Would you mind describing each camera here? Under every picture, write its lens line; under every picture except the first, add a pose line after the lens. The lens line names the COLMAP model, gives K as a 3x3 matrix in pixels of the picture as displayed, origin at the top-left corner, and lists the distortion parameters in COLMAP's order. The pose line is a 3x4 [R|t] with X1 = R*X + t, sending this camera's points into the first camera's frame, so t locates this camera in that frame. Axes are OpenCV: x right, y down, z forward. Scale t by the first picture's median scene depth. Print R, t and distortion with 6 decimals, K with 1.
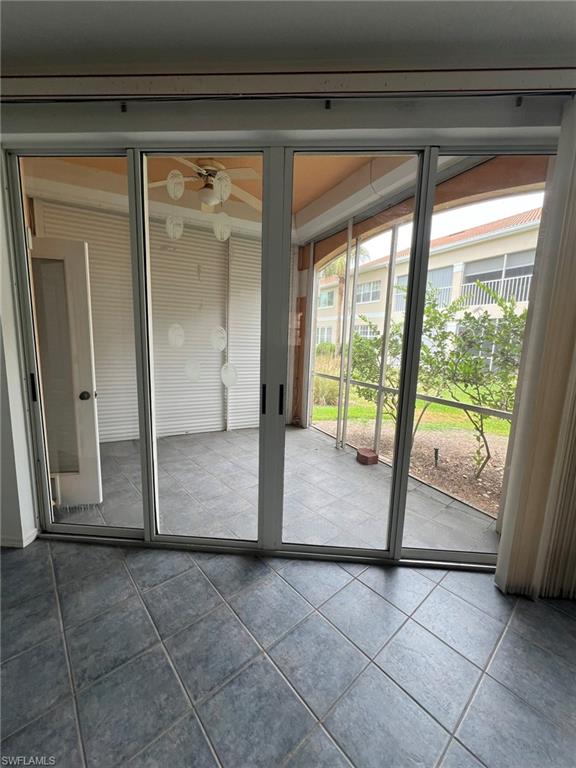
lens RADIAL K [[308.9, 0, 285.2], [0, 308.9, 384.2], [0, 0, 1]] dist [-0.002181, 0.001395]
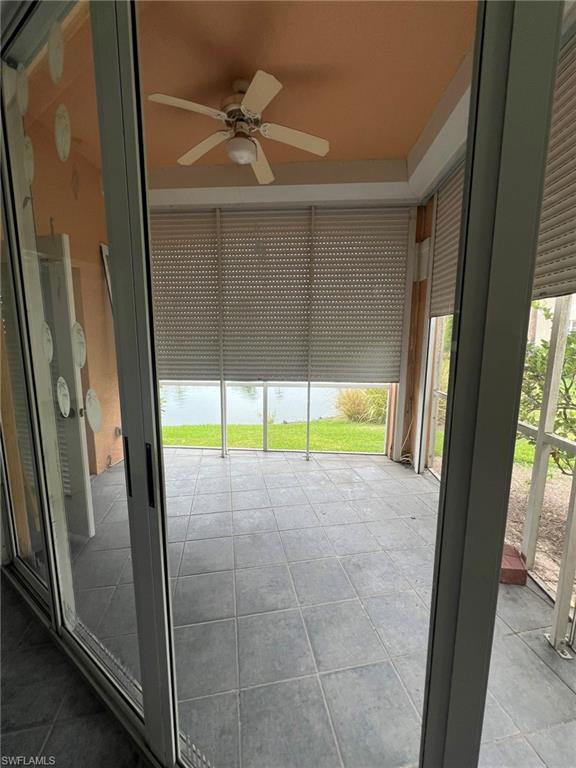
lens RADIAL K [[308.9, 0, 284.7], [0, 308.9, 383.7], [0, 0, 1]] dist [-0.002181, 0.001395]
pose [[0.864330, 0.044627, -0.500942, 0.201325], [-0.052975, 0.998593, -0.002443, -0.050072], [0.500128, 0.028649, 0.865478, 0.366971]]
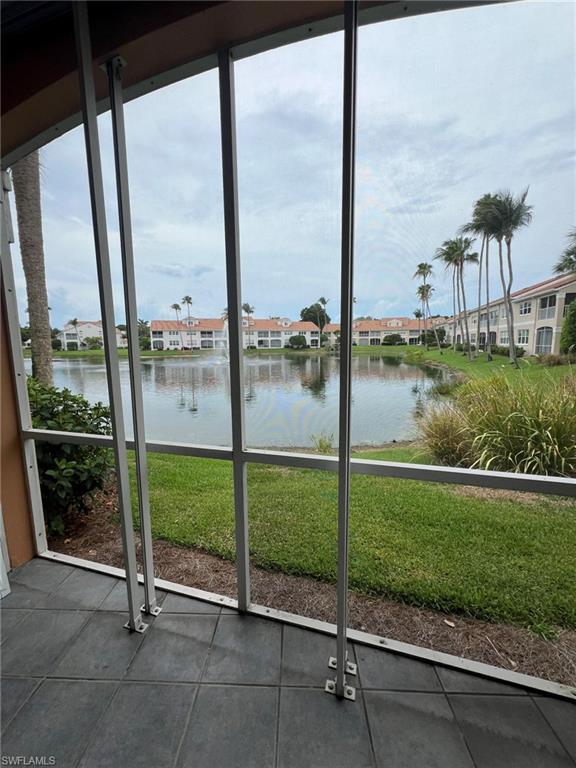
lens RADIAL K [[308.9, 0, 283.3], [0, 308.9, 385.6], [0, 0, 1]] dist [-0.002181, 0.001395]
pose [[0.723533, 0.048395, -0.688591, -0.064721], [-0.062958, 0.998008, 0.003989, -0.151453], [0.687412, 0.040466, 0.725139, 1.001626]]
